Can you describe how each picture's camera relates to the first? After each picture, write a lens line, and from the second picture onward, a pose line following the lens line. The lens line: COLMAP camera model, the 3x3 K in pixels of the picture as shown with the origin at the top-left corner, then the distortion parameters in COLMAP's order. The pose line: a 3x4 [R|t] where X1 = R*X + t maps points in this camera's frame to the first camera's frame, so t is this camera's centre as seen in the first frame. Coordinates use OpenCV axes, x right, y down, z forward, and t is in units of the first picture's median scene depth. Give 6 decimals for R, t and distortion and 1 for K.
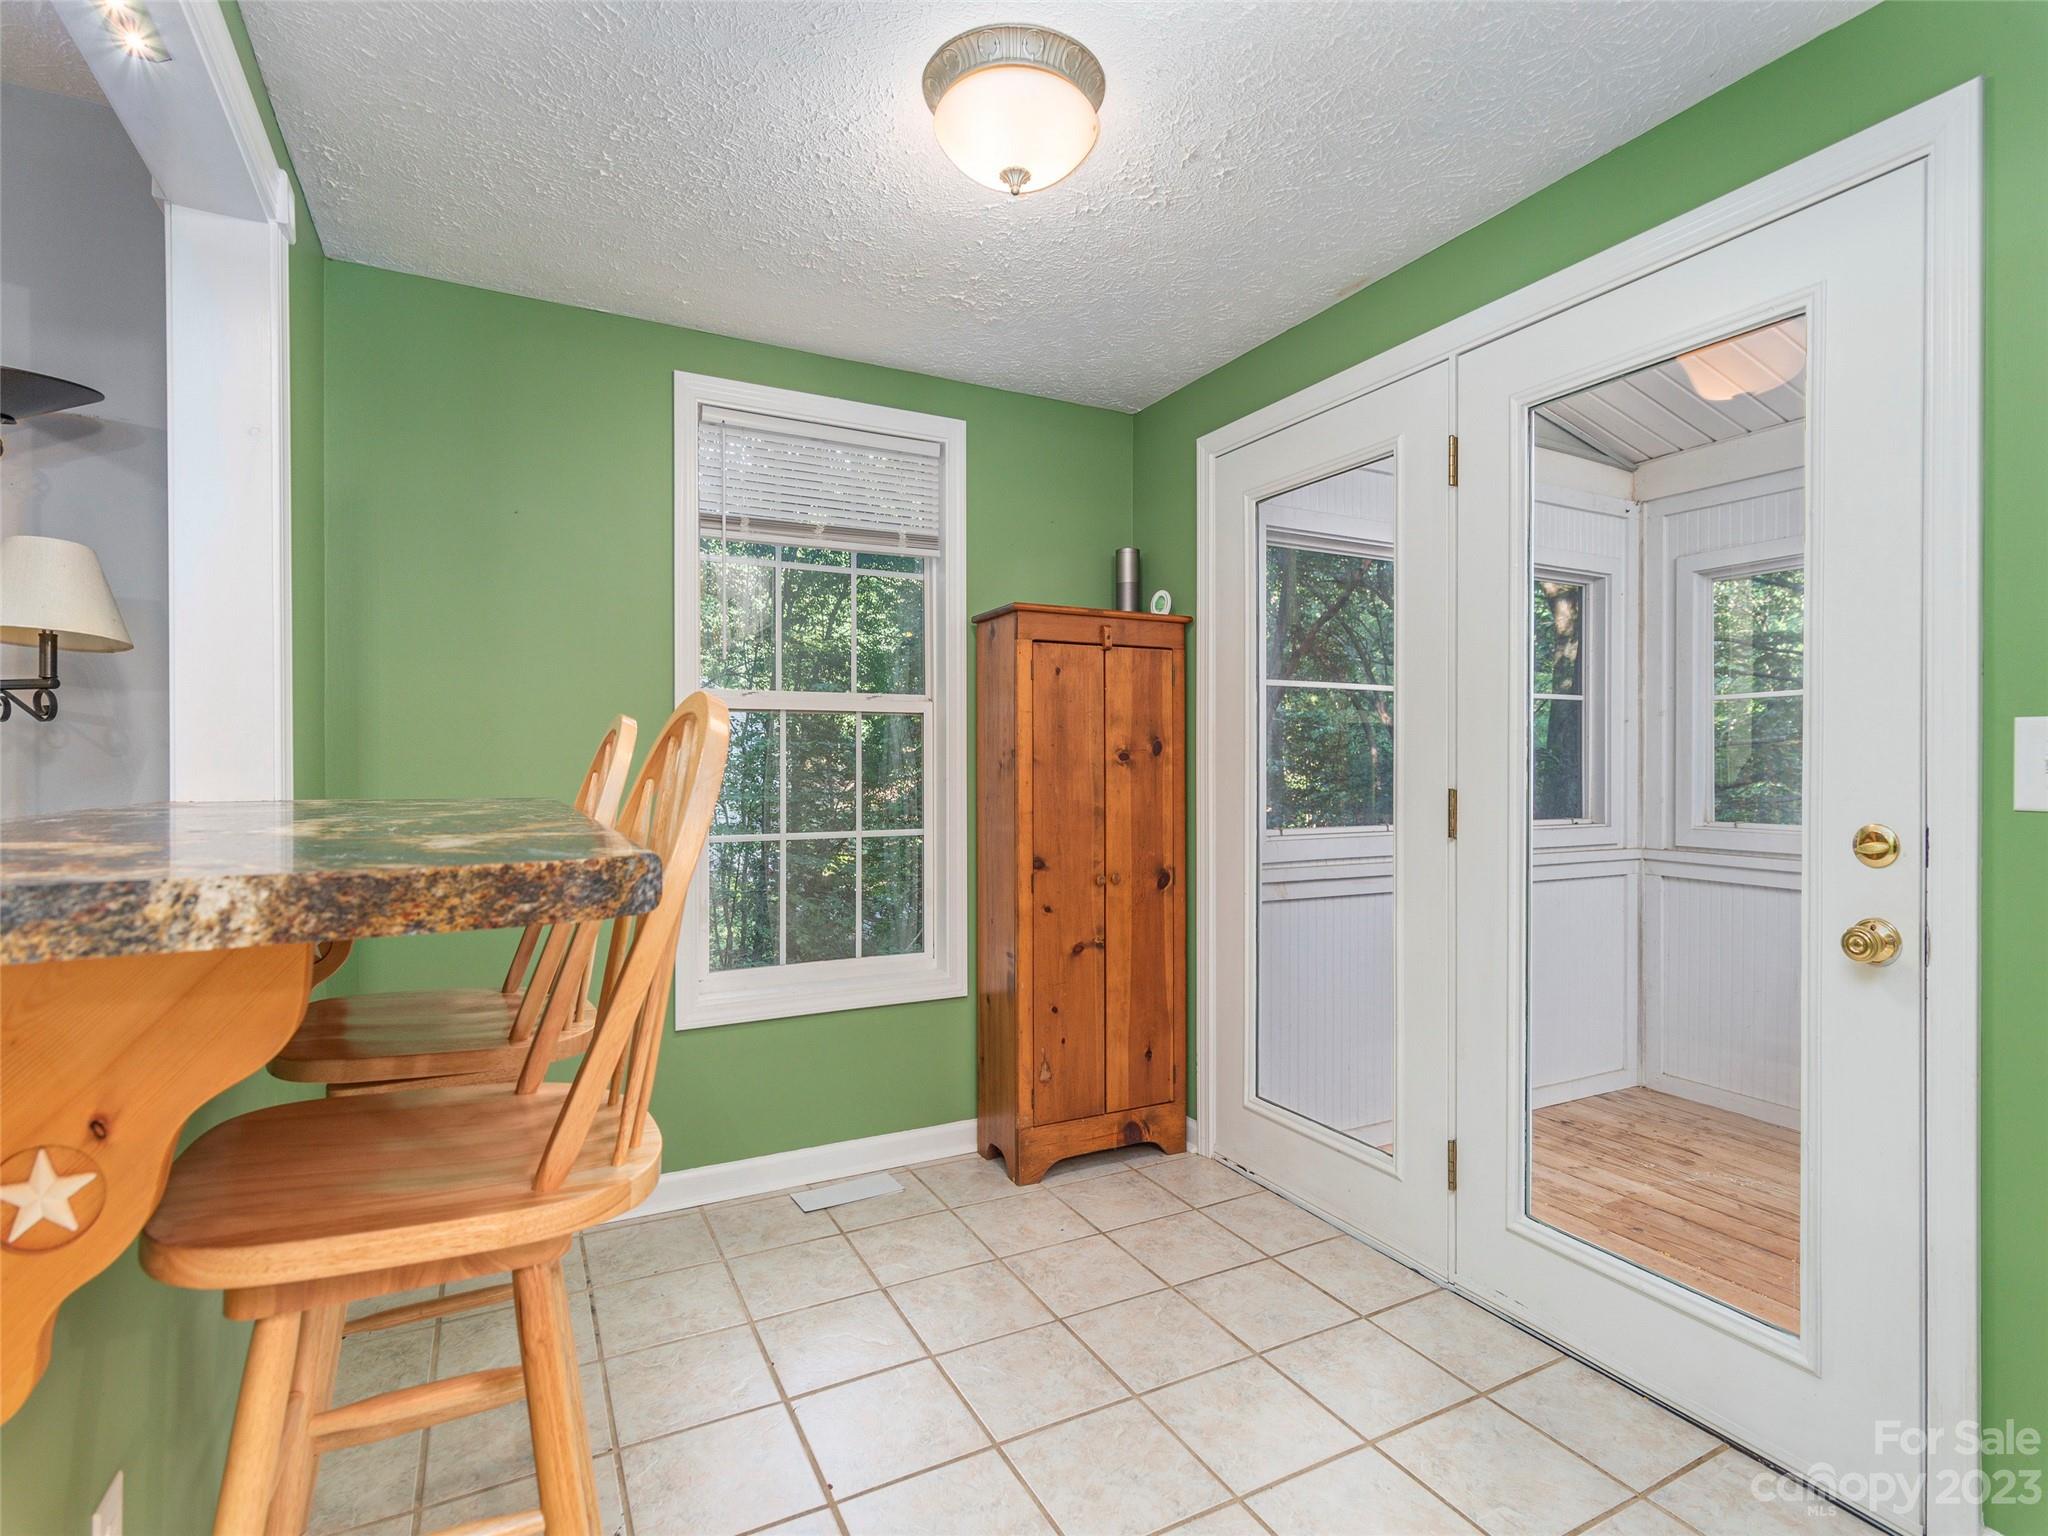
lens RADIAL K [[1002.2, 0, 1030.0], [0, 1002.2, 773.5], [0, 0, 1]] dist [0.010950, -0.000625]
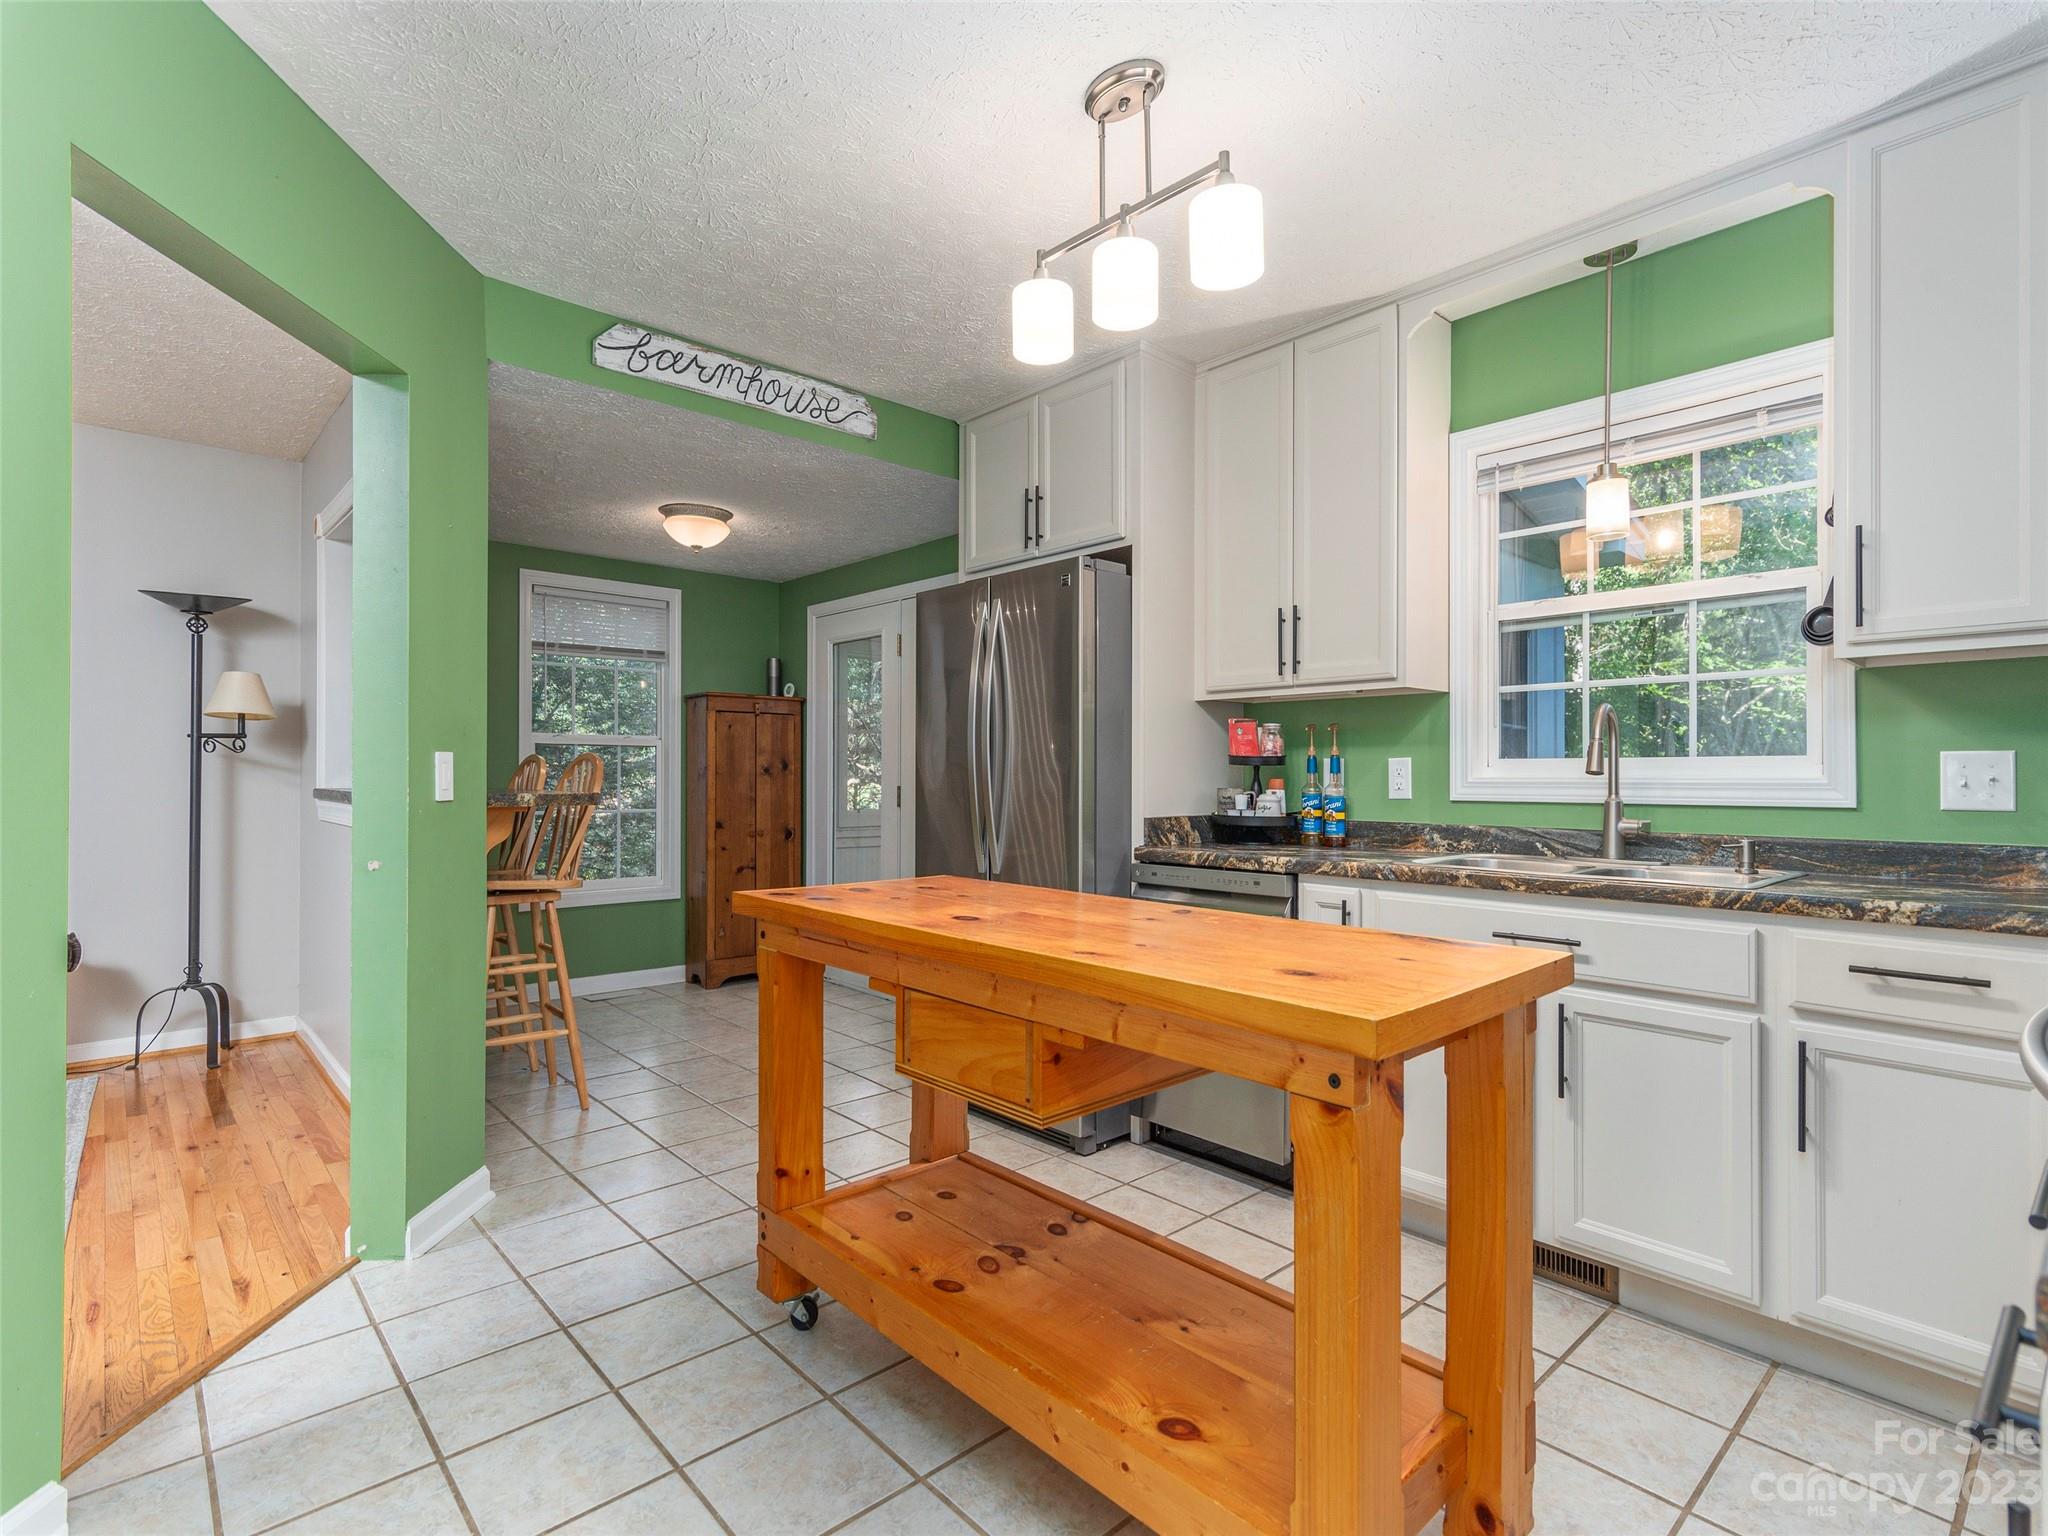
lens RADIAL K [[1002.2, 0, 1030.0], [0, 1002.2, 773.5], [0, 0, 1]] dist [0.010950, -0.000625]
pose [[0.967315, 0.004396, 0.253538, 0.094247], [-0.001273, 0.999921, -0.012480, 0.012080], [-0.253573, 0.011750, 0.967245, -0.993353]]
